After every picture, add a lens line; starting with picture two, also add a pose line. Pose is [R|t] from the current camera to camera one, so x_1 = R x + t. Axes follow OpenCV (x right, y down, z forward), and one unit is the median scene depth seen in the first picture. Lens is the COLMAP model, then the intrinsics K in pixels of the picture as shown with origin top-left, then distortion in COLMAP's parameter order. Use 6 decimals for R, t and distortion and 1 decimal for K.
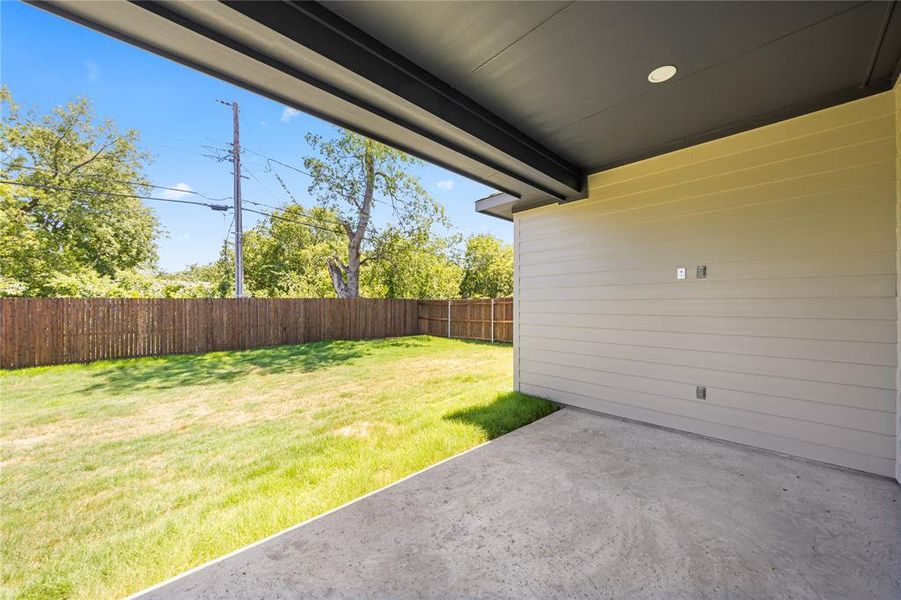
lens RADIAL K [[332.2, 0, 450.4], [0, 332.2, 309.8], [0, 0, 1]] dist [-0.002646, -0.000135]
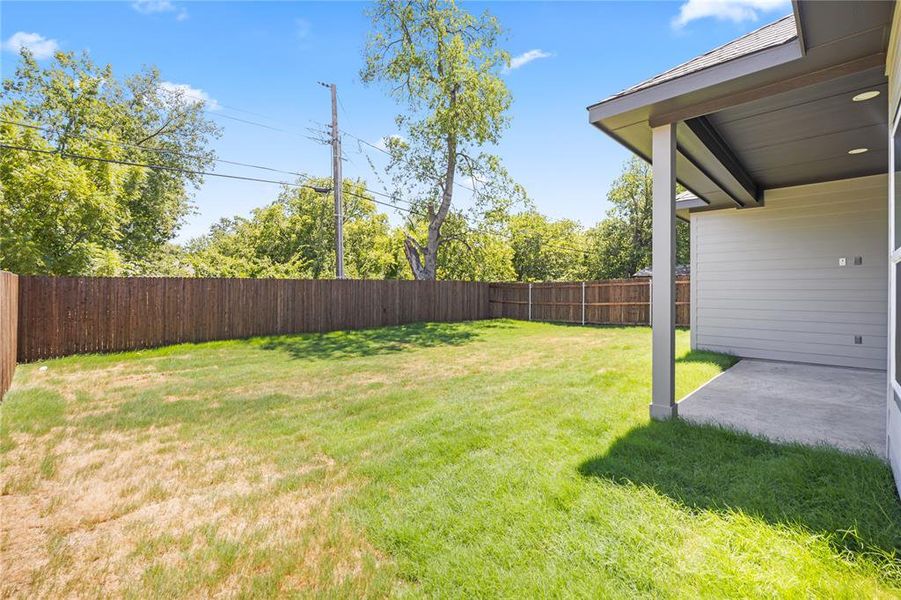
lens RADIAL K [[406.8, 0, 444.7], [0, 406.8, 295.0], [0, 0, 1]] dist [-0.000068, -0.000209]
pose [[0.999406, 0.002372, 0.034376, -0.363965], [-0.002197, 0.999984, -0.005138, 0.016944], [-0.034388, 0.005059, 0.999396, -0.243166]]
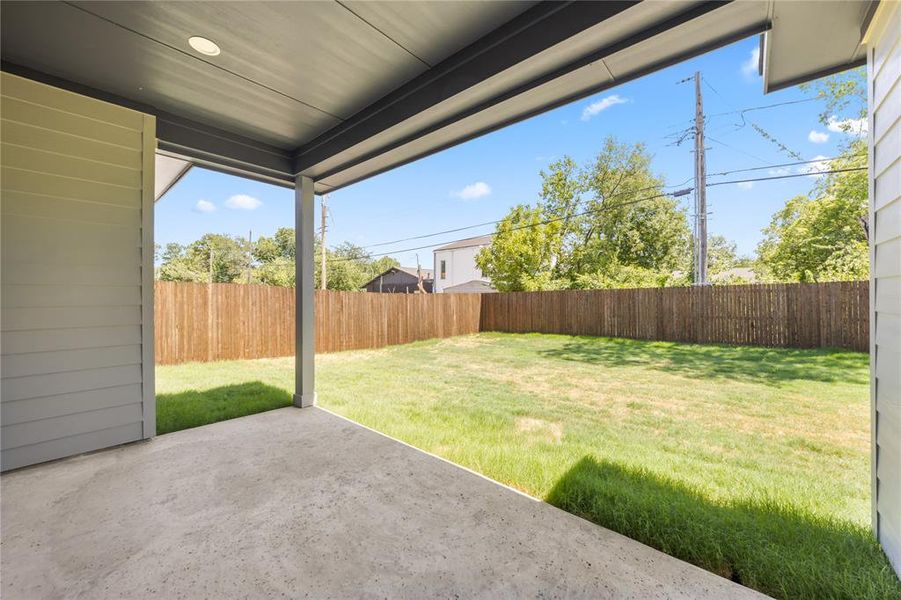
lens RADIAL K [[342.9, 0, 442.7], [0, 342.9, 298.6], [0, 0, 1]] dist [-0.000036, -0.000809]
pose [[0.076664, 0.006125, -0.997038, 0.238979], [-0.007282, 0.999958, 0.005583, -0.002175], [0.997030, 0.006833, 0.076705, 0.230696]]
